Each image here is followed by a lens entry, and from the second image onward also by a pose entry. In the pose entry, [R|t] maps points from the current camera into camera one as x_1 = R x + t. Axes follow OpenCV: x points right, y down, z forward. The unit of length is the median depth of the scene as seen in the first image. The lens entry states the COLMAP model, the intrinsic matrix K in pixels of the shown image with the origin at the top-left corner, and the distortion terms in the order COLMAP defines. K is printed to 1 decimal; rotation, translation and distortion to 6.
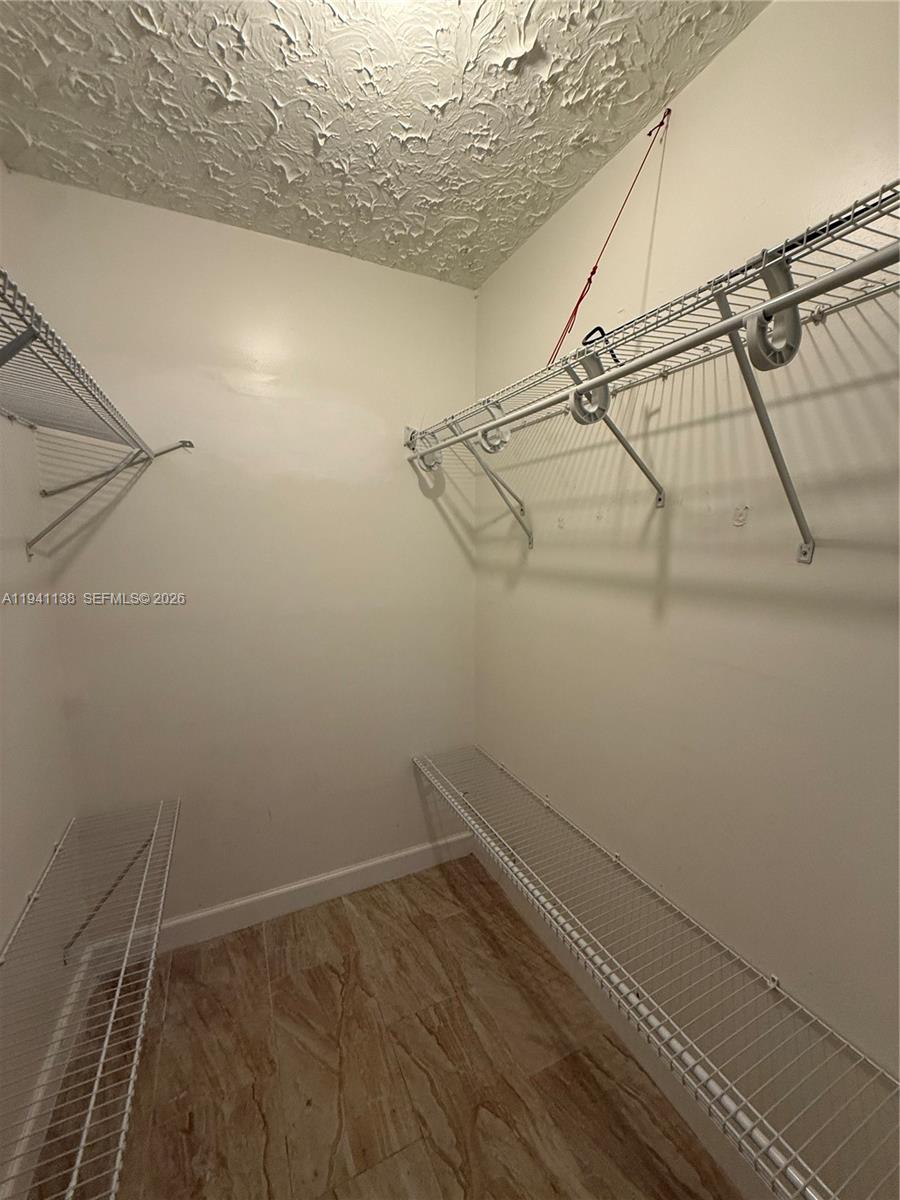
lens RADIAL K [[482.2, 0, 450.5], [0, 482.2, 599.5], [0, 0, 1]] dist [-0.001520, 0.000331]
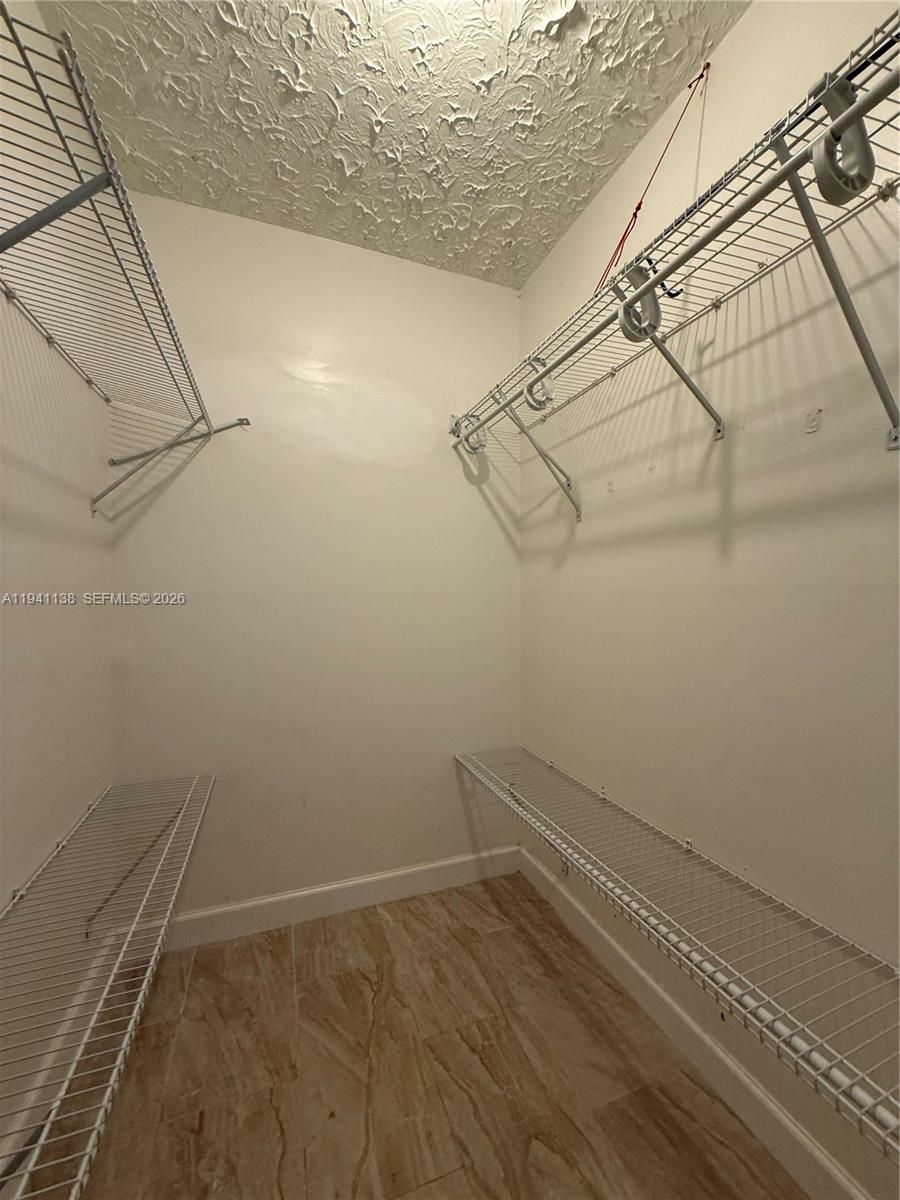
lens RADIAL K [[482.2, 0, 449.8], [0, 482.2, 599.9], [0, 0, 1]] dist [-0.001520, 0.000331]
pose [[0.996051, -0.000317, -0.088782, -0.006420], [-0.010076, 0.993129, -0.116590, 0.211878], [0.088209, 0.117024, 0.989204, 0.051606]]
